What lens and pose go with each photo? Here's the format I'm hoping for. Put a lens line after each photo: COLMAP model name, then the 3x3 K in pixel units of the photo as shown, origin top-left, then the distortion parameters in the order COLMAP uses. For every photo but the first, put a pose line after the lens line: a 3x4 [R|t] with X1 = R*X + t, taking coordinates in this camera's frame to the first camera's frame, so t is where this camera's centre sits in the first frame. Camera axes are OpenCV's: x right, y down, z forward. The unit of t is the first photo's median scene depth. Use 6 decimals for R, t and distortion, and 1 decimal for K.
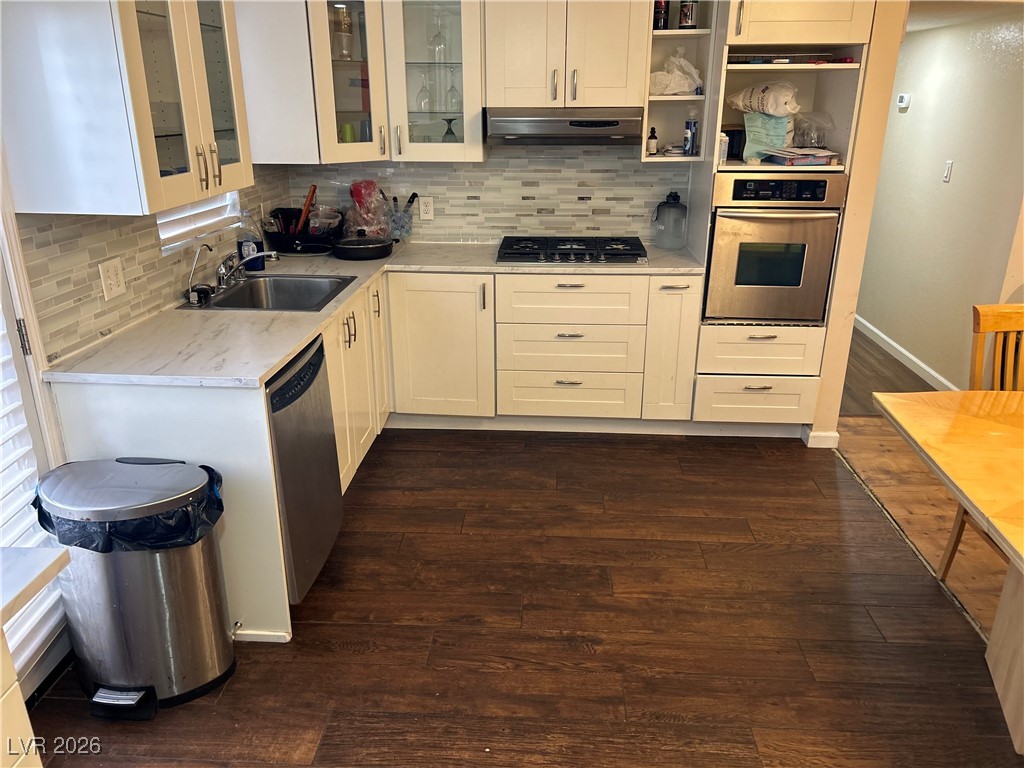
lens RADIAL K [[773.1, 0, 509.9], [0, 773.1, 393.9], [0, 0, 1]] dist [0.050899, -0.065354]
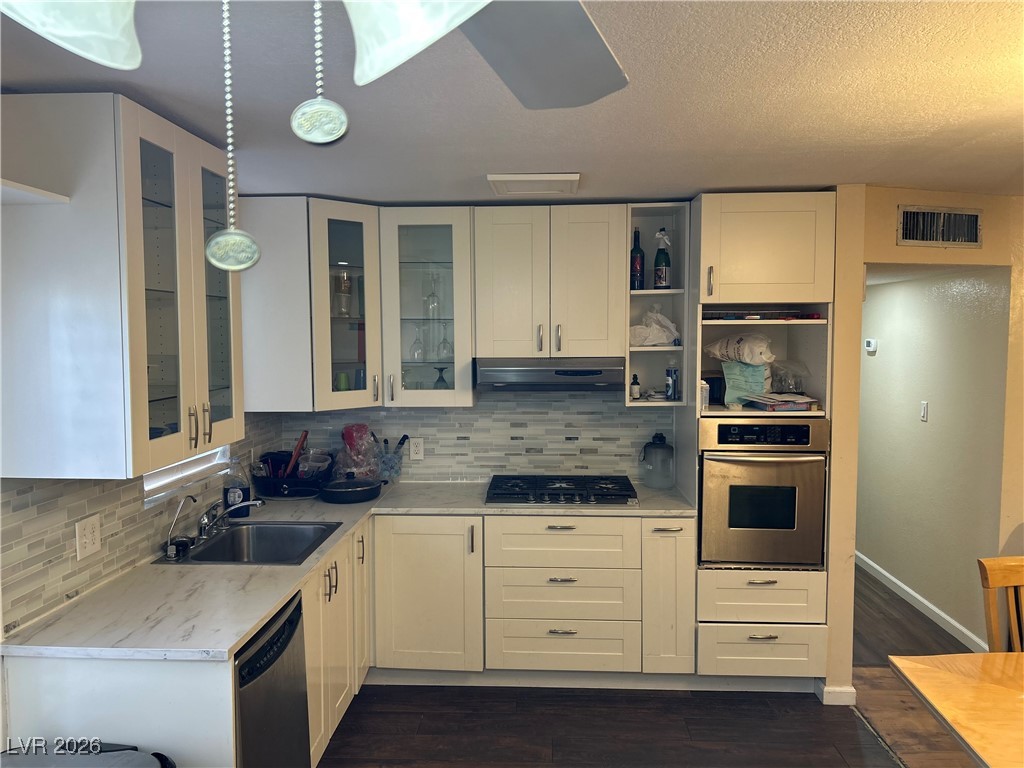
lens RADIAL K [[773.1, 0, 505.0], [0, 773.1, 385.1], [0, 0, 1]] dist [0.050899, -0.065354]
pose [[0.999962, -0.004761, 0.007304, 0.001223], [0.006657, 0.957884, -0.287077, -0.033083], [-0.005630, 0.287115, 0.957880, 0.010716]]
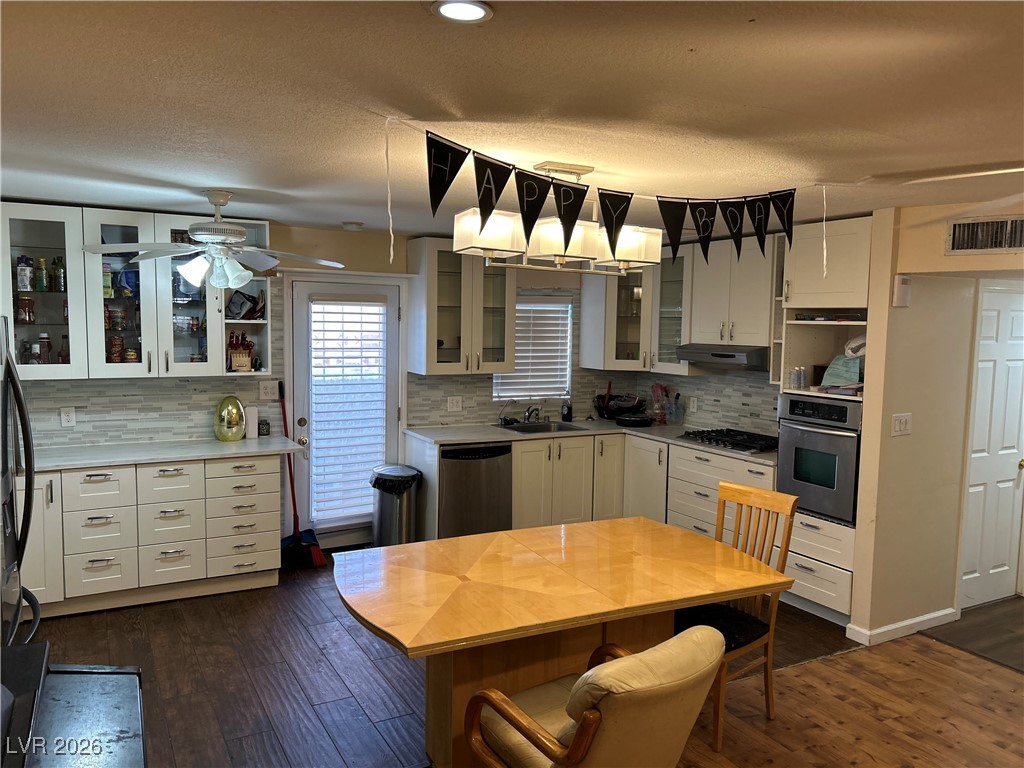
lens RADIAL K [[773.1, 0, 511.3], [0, 773.1, 391.5], [0, 0, 1]] dist [0.050899, -0.065354]
pose [[0.526532, 0.086902, -0.845702, 1.145804], [-0.316356, 0.943352, -0.100026, 0.000188], [0.789103, 0.320210, 0.524197, -0.092818]]
